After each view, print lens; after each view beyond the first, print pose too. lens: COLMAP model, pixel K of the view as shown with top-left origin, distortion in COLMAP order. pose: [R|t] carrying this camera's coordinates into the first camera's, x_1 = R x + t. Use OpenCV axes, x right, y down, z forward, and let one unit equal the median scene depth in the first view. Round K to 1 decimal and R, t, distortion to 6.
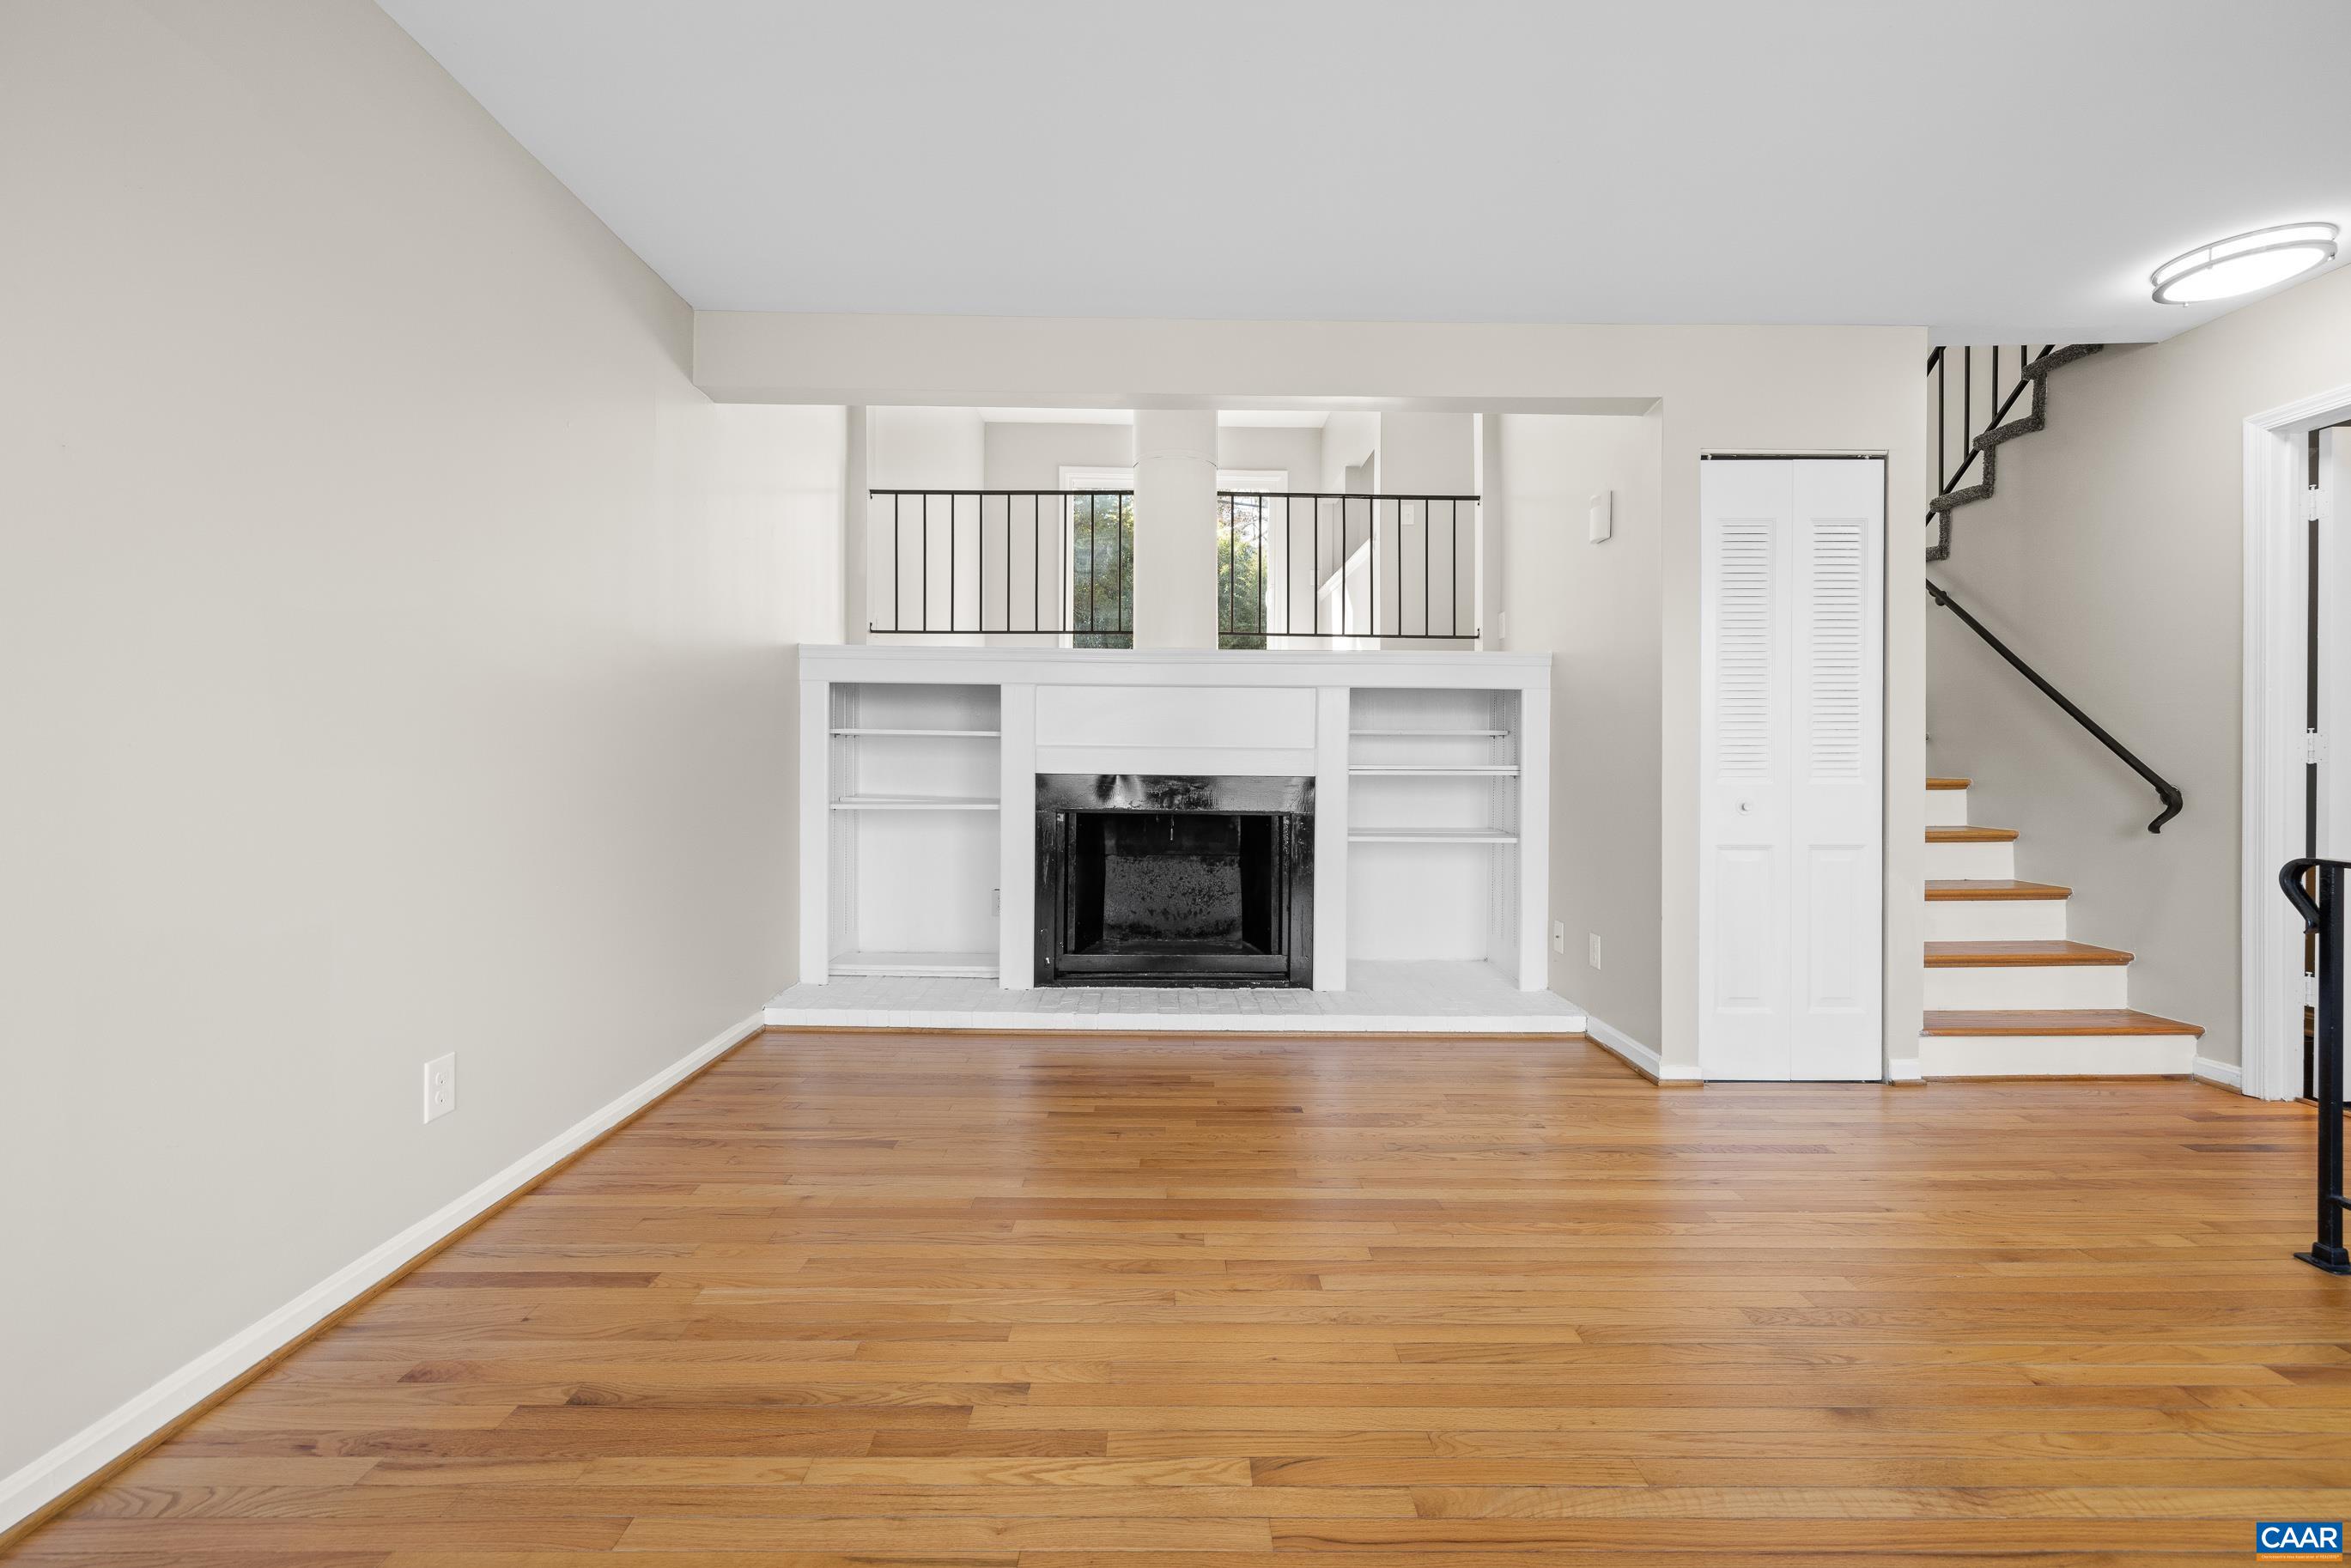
lens RADIAL K [[989.5, 0, 1168.2], [0, 989.5, 770.6], [0, 0, 1]] dist [0.001177, 0.000707]
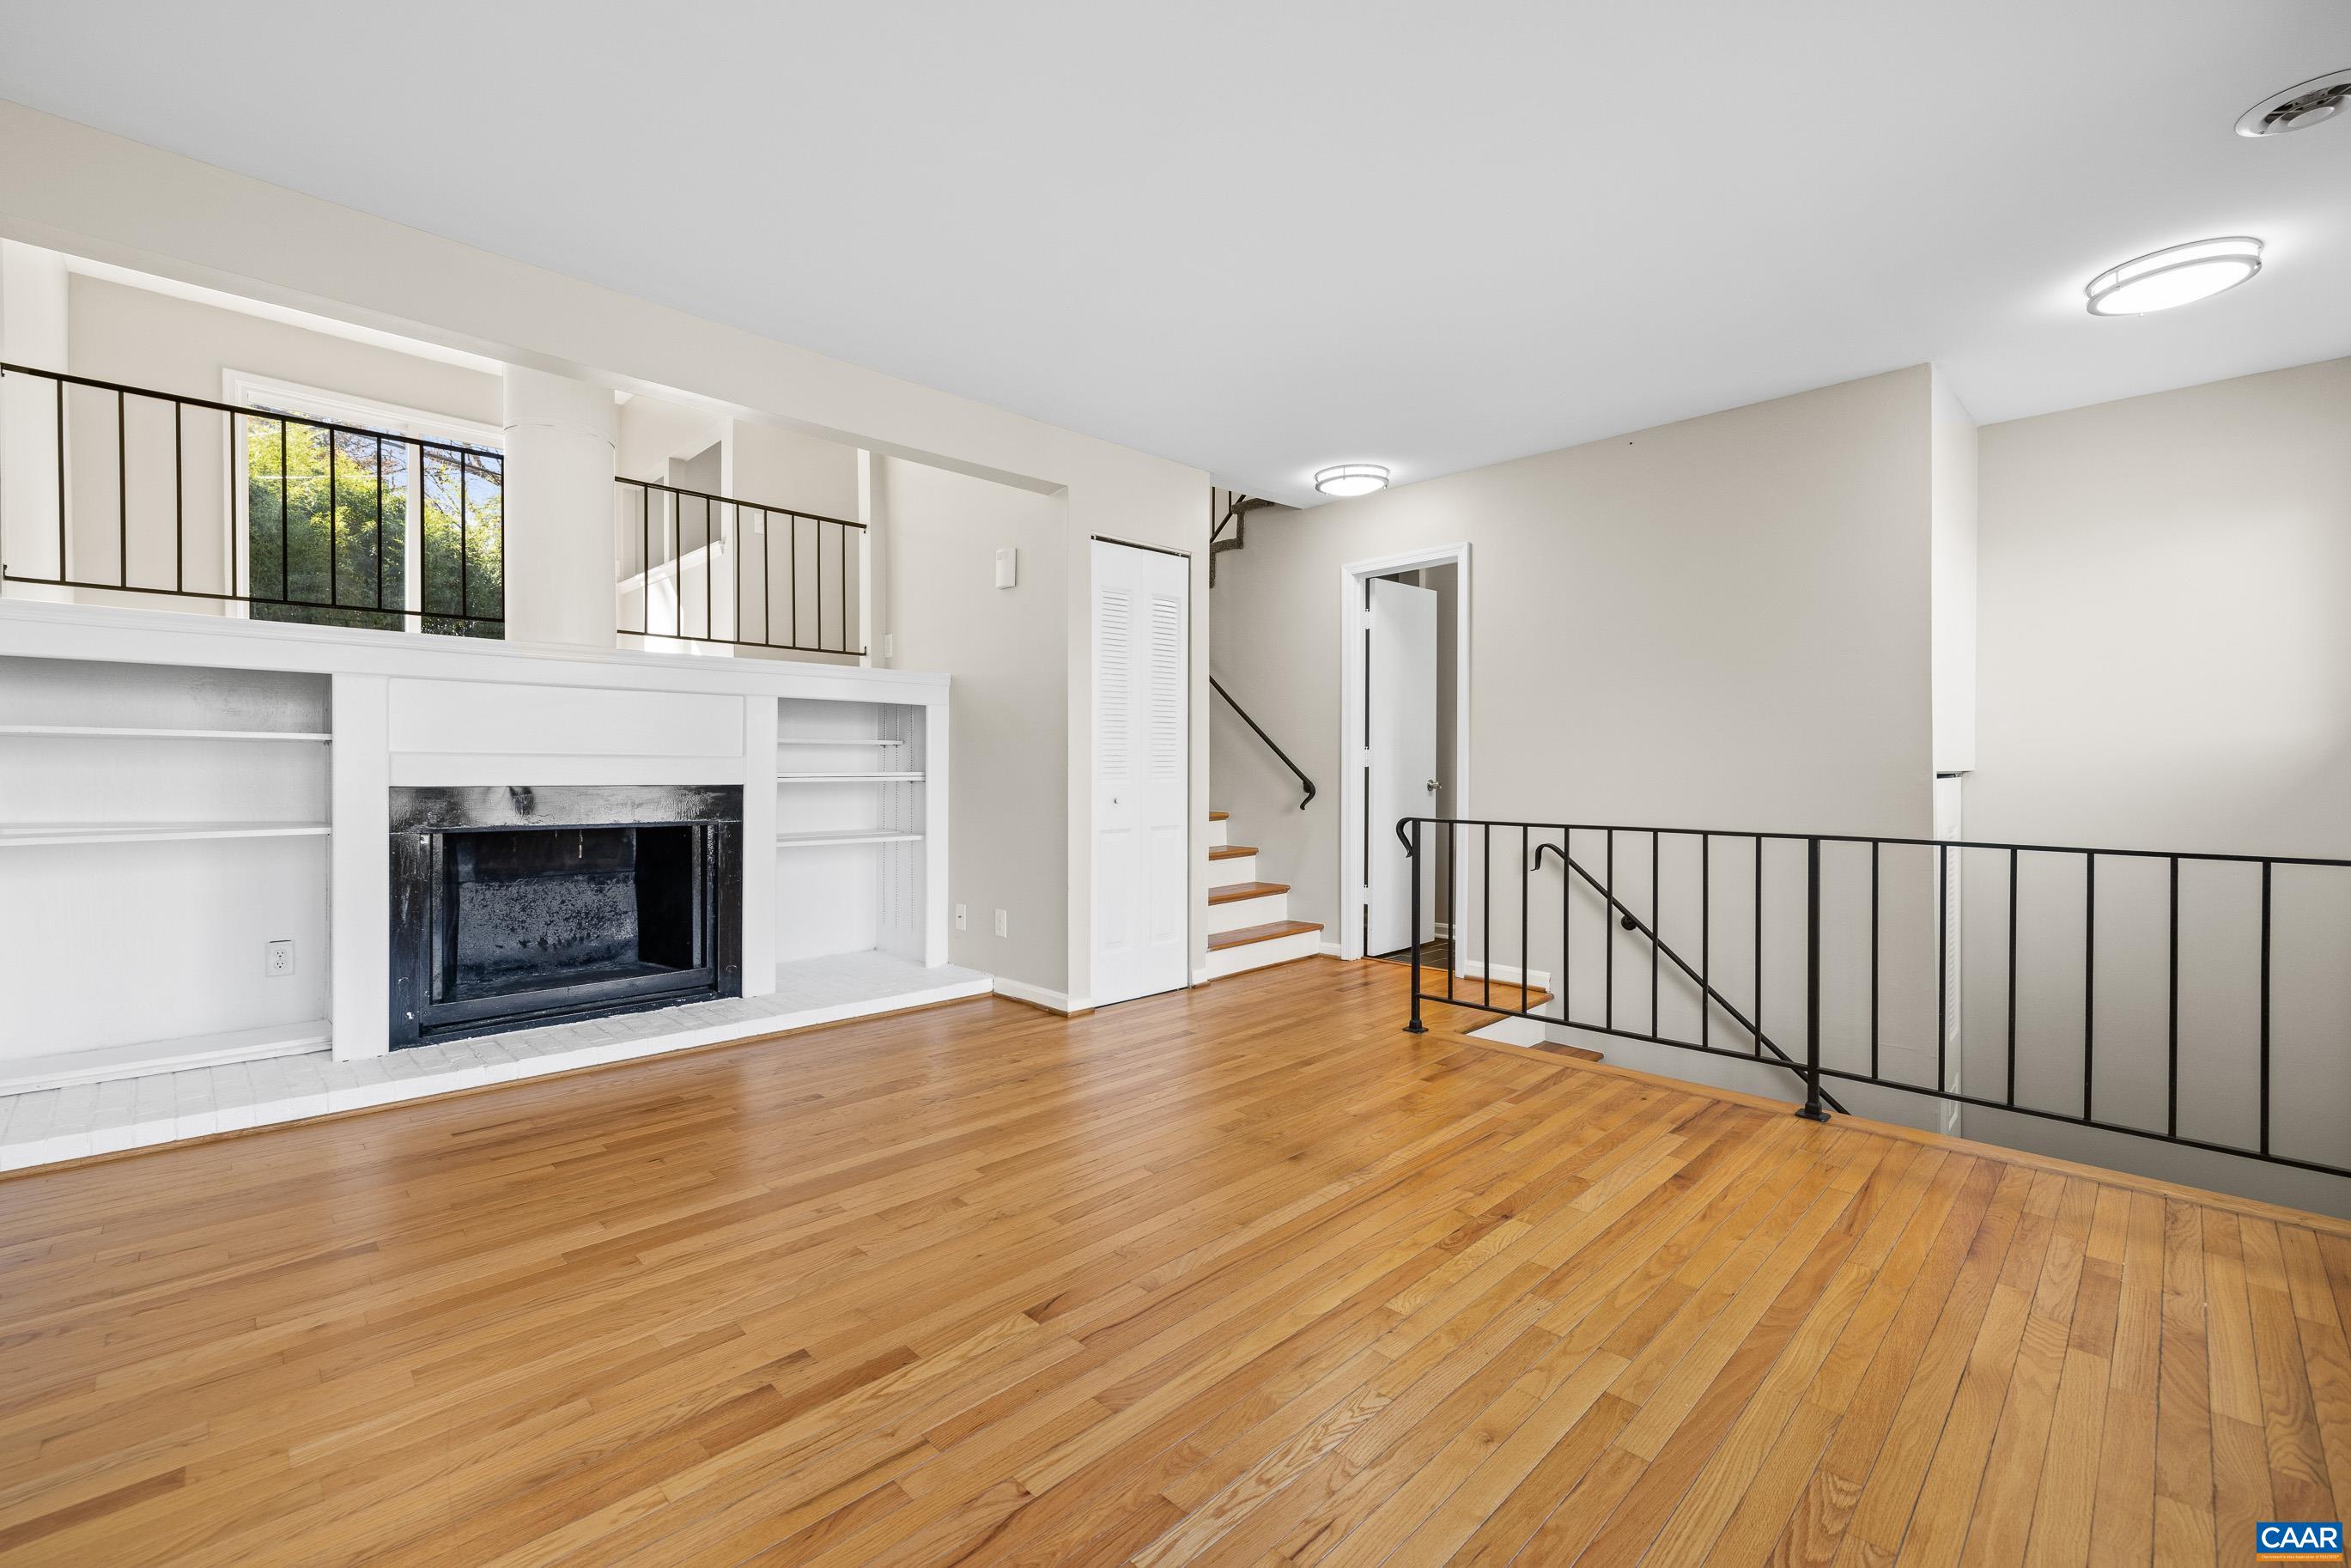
lens RADIAL K [[989.5, 0, 1158.1], [0, 989.5, 789.5], [0, 0, 1]] dist [0.001177, 0.000707]
pose [[0.725514, -0.020879, 0.687890, -0.298857], [0.012479, 0.999774, 0.017184, -0.001218], [-0.688094, -0.003883, 0.725611, -0.022009]]
